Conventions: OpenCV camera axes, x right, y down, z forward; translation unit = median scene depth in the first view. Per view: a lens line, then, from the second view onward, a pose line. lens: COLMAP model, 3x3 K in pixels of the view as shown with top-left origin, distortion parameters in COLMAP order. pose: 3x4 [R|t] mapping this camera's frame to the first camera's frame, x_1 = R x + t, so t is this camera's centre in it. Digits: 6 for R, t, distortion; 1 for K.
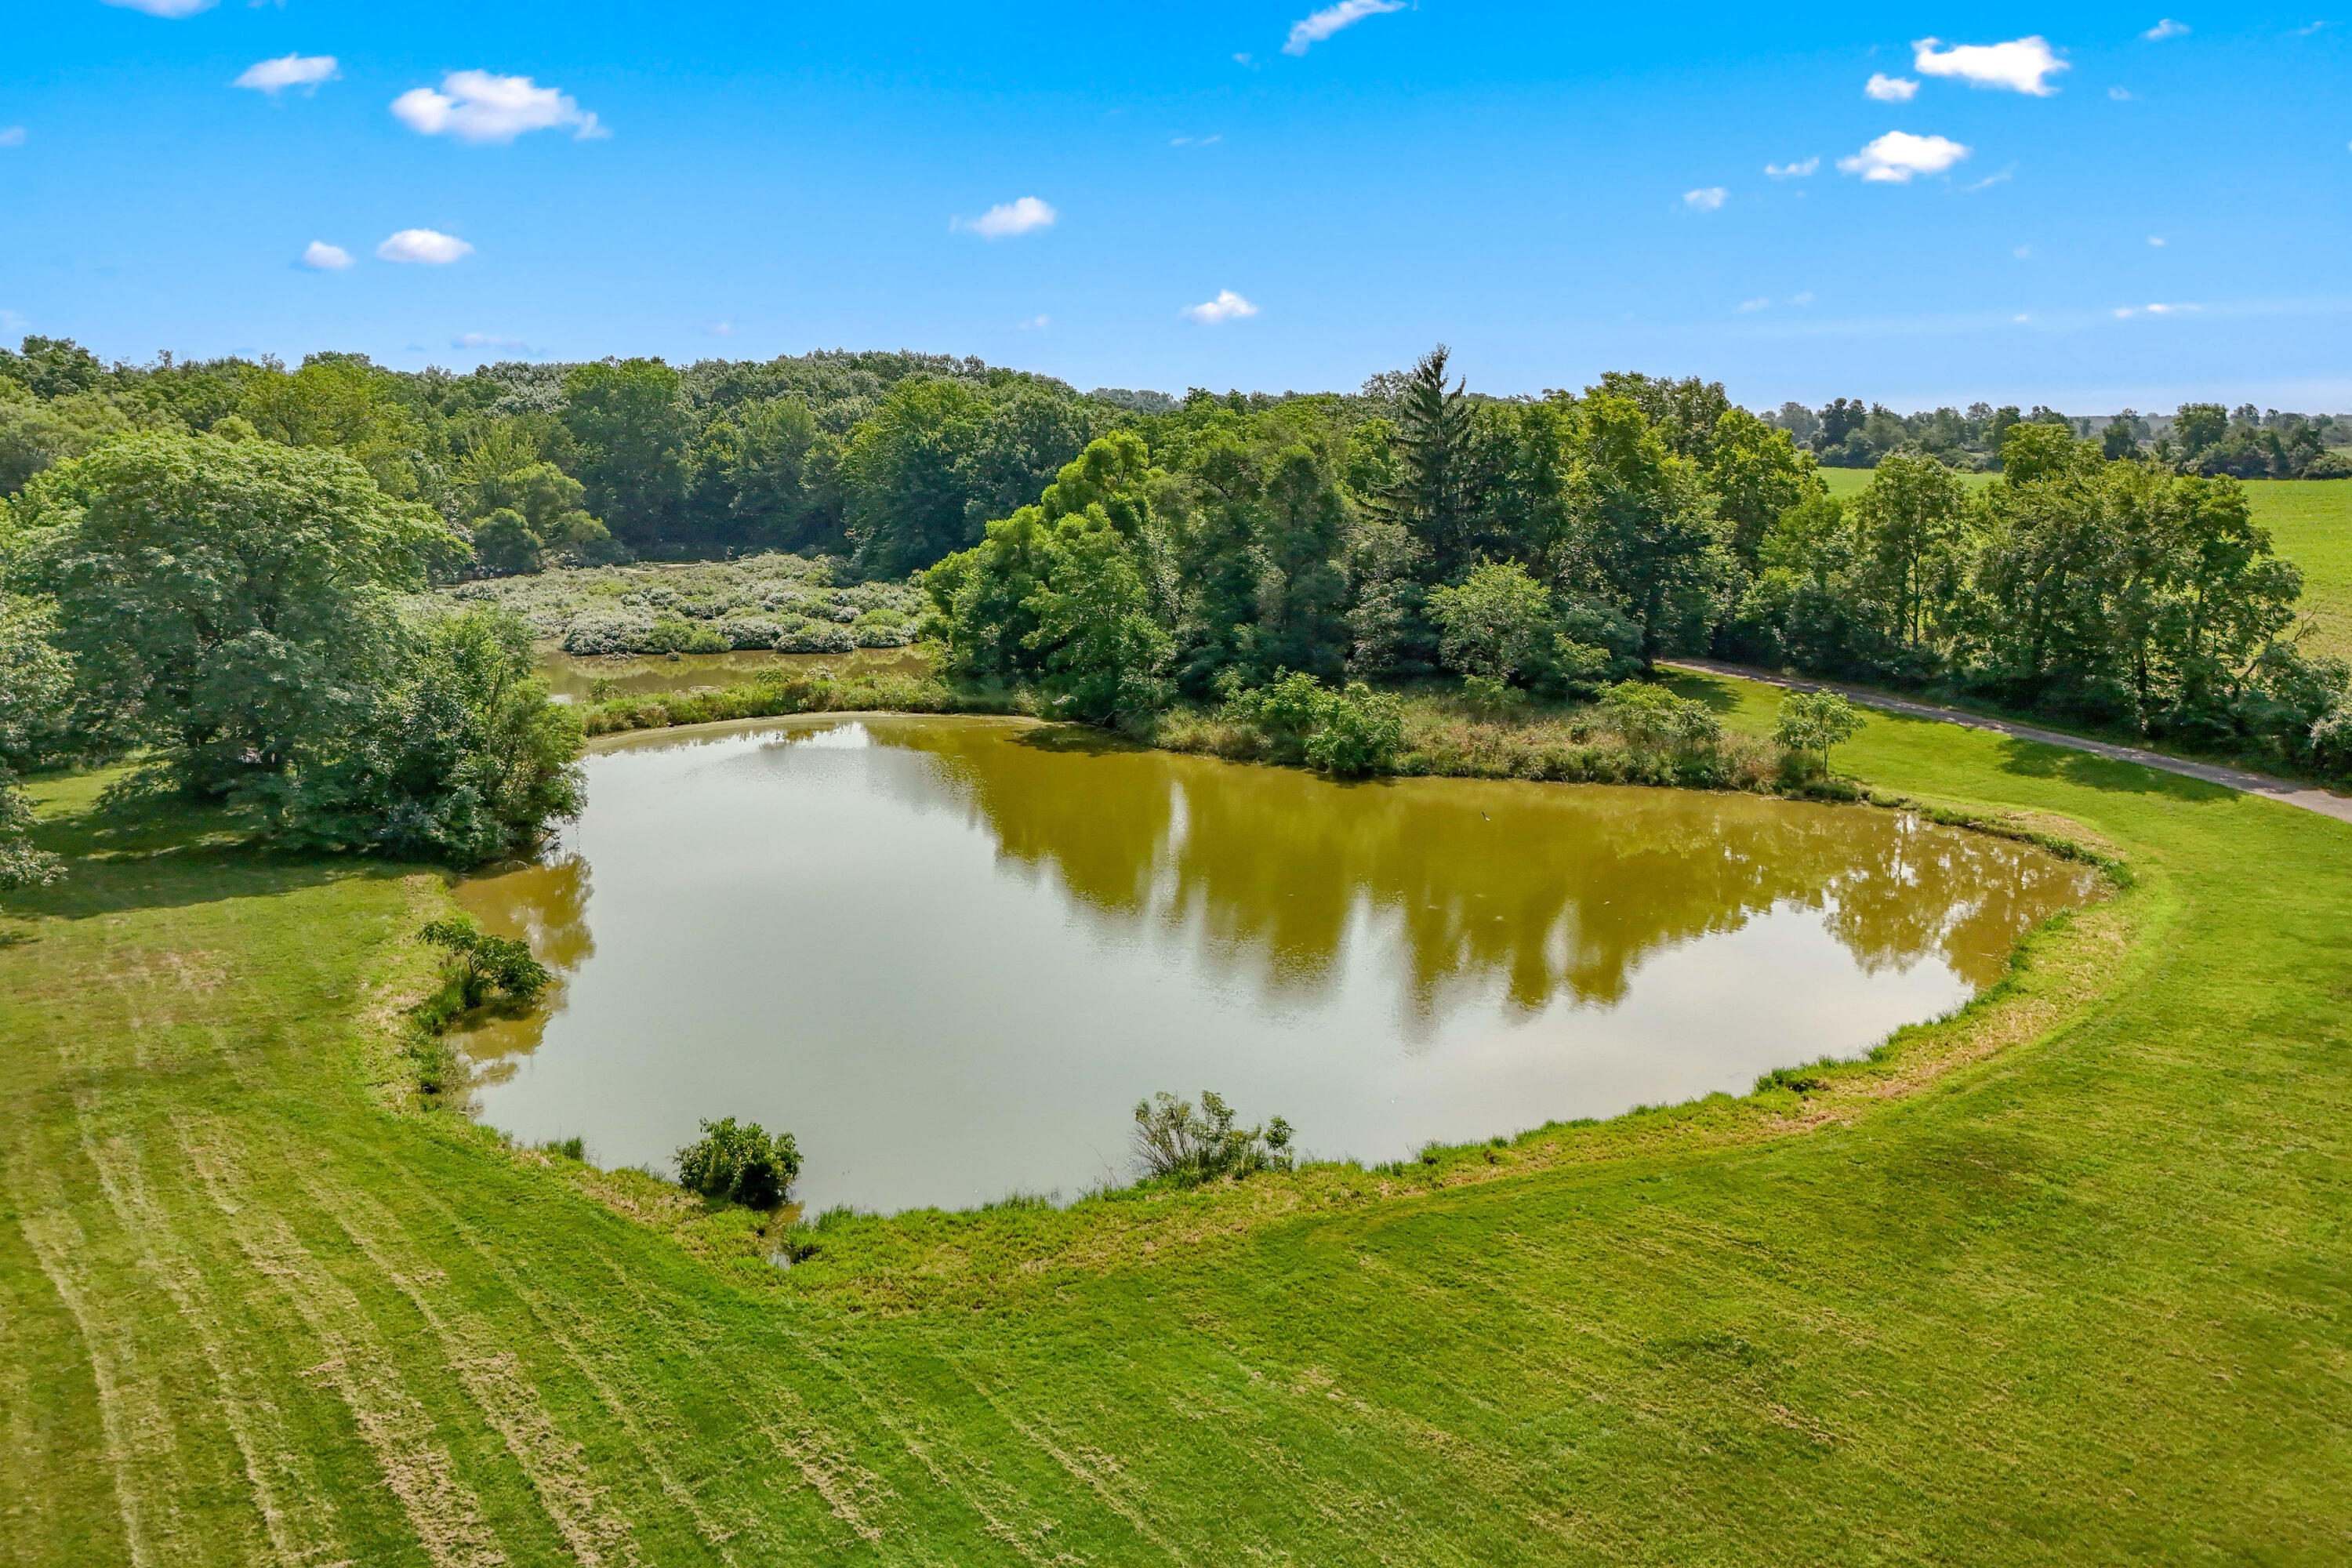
lens RADIAL K [[1770.9, 0, 1191.0], [0, 1770.9, 715.6], [0, 0, 1]] dist [0.096382, -0.107138]
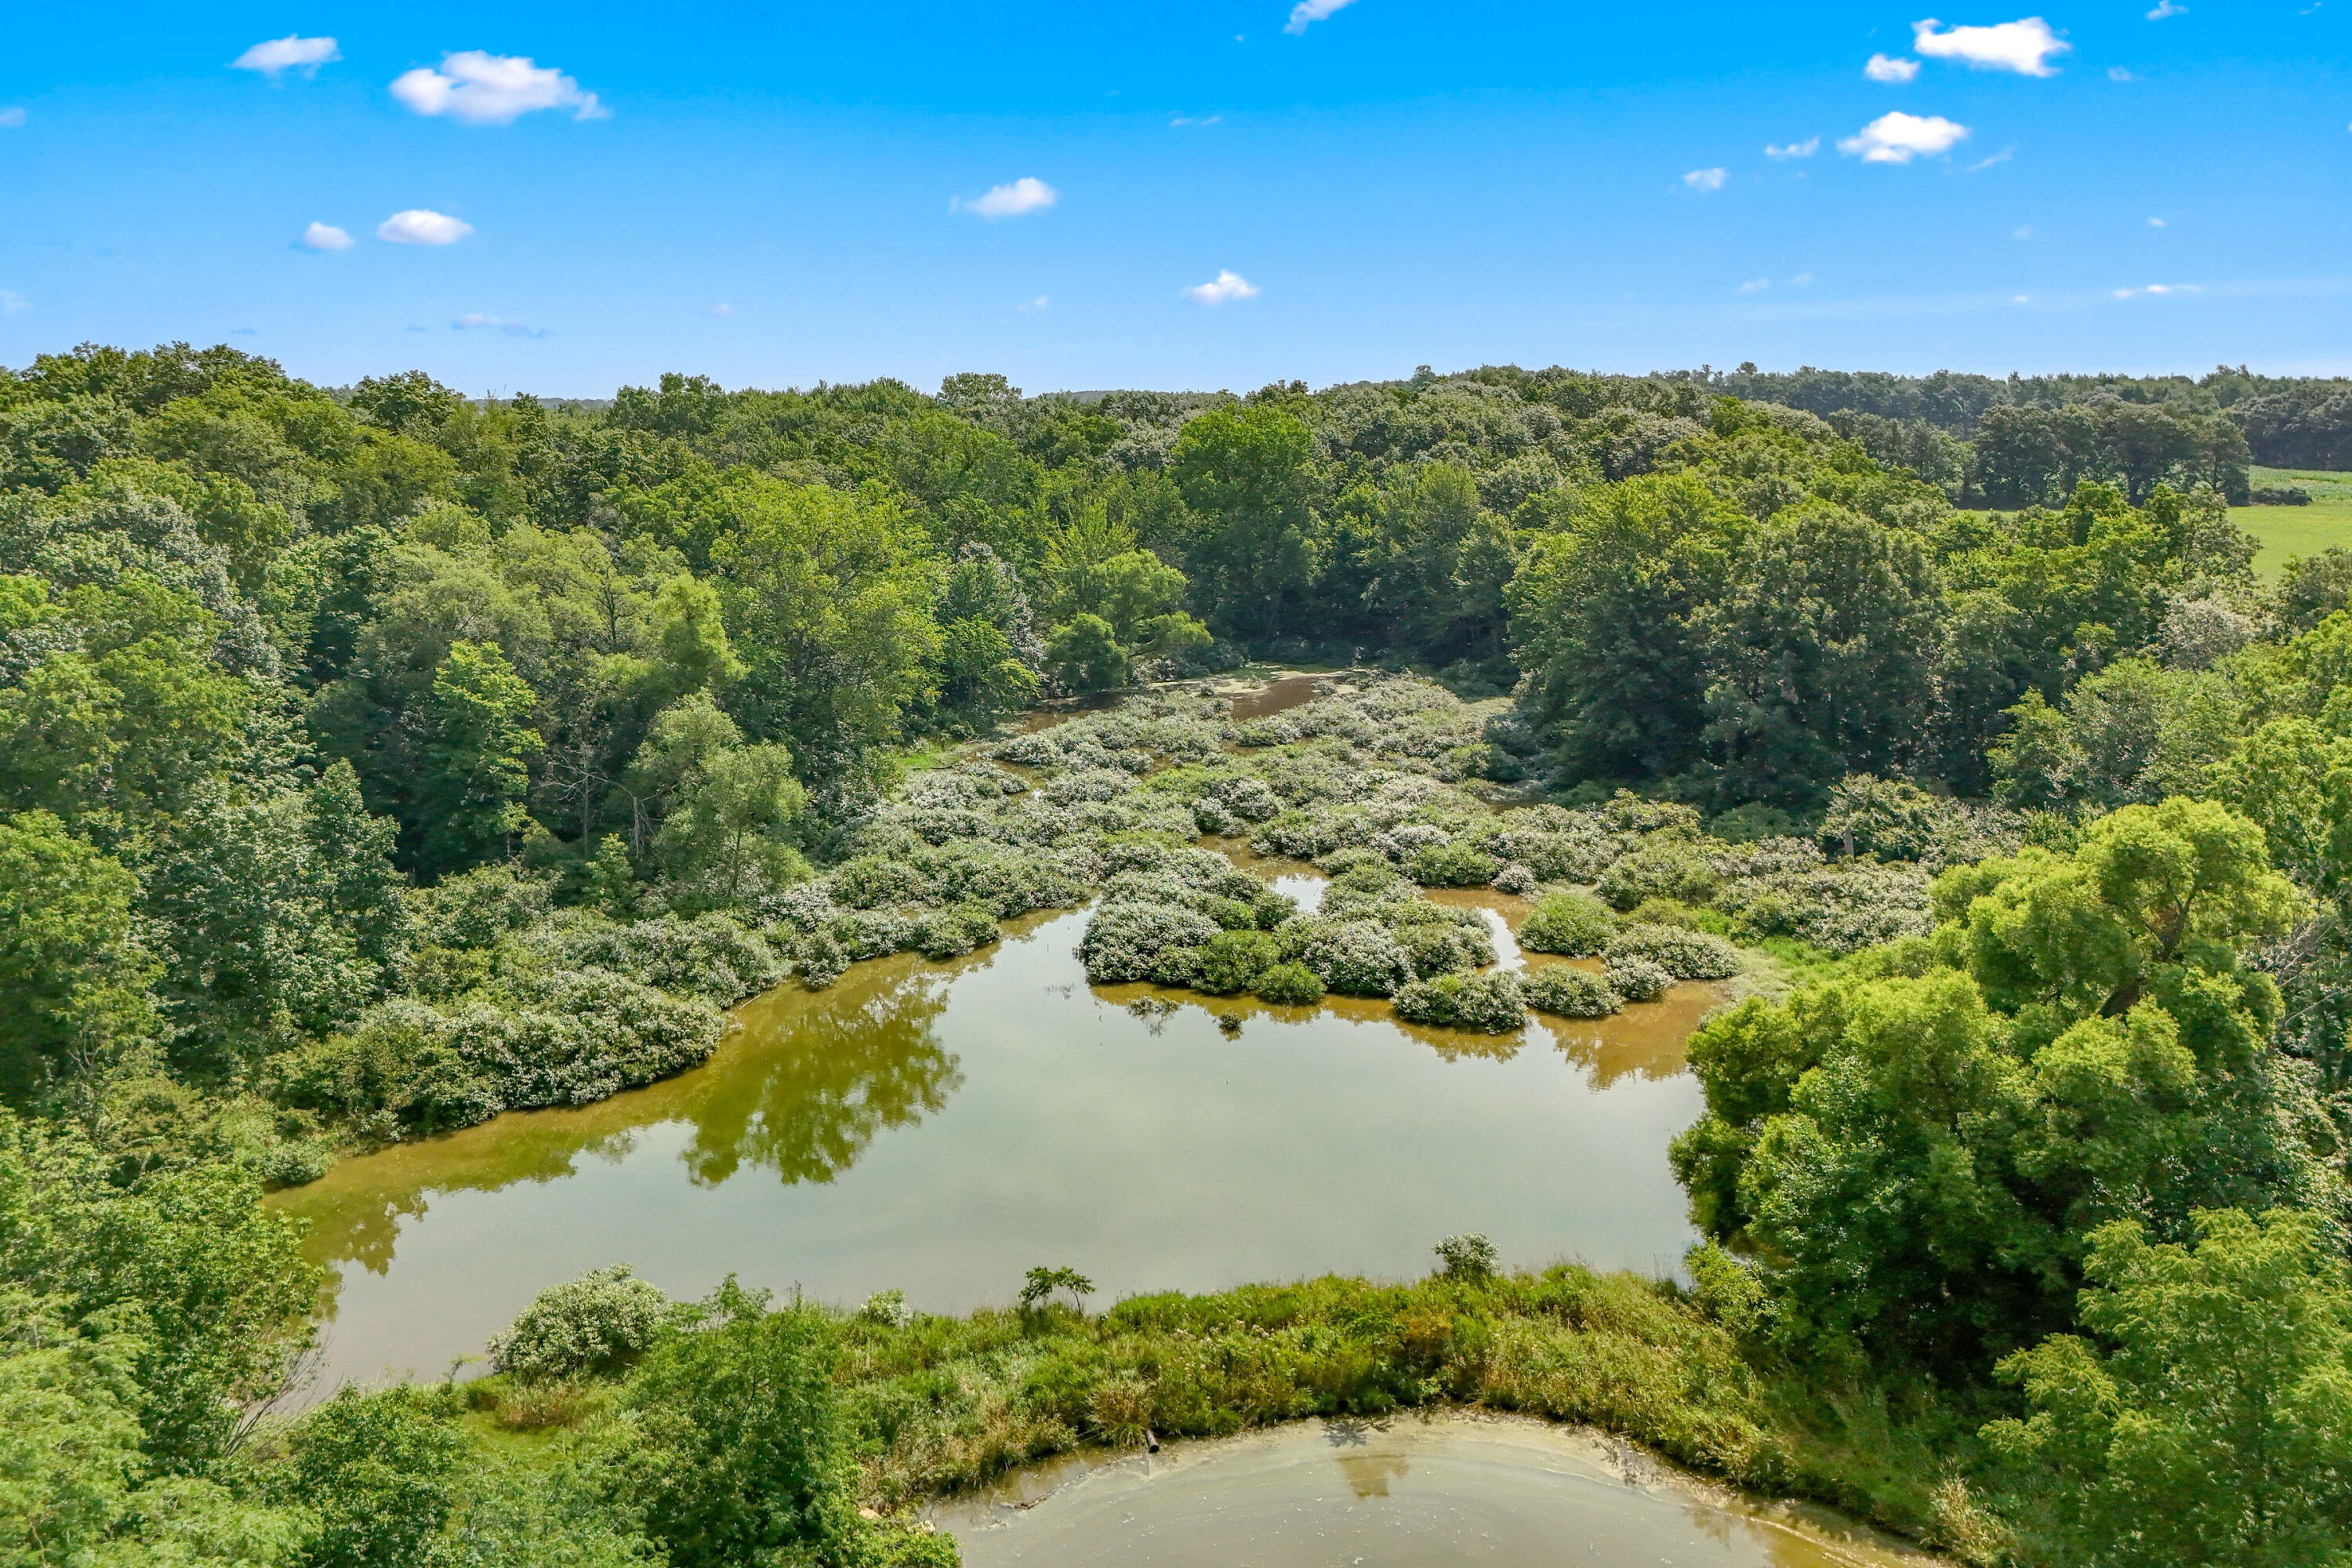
lens RADIAL K [[1770.9, 0, 1191.0], [0, 1770.9, 715.6], [0, 0, 1]] dist [0.096382, -0.107138]
pose [[0.935900, 0.059127, -0.347267, -0.060925], [-0.050159, 0.998136, 0.034763, -0.095880], [0.348675, -0.015116, 0.937122, 0.265730]]
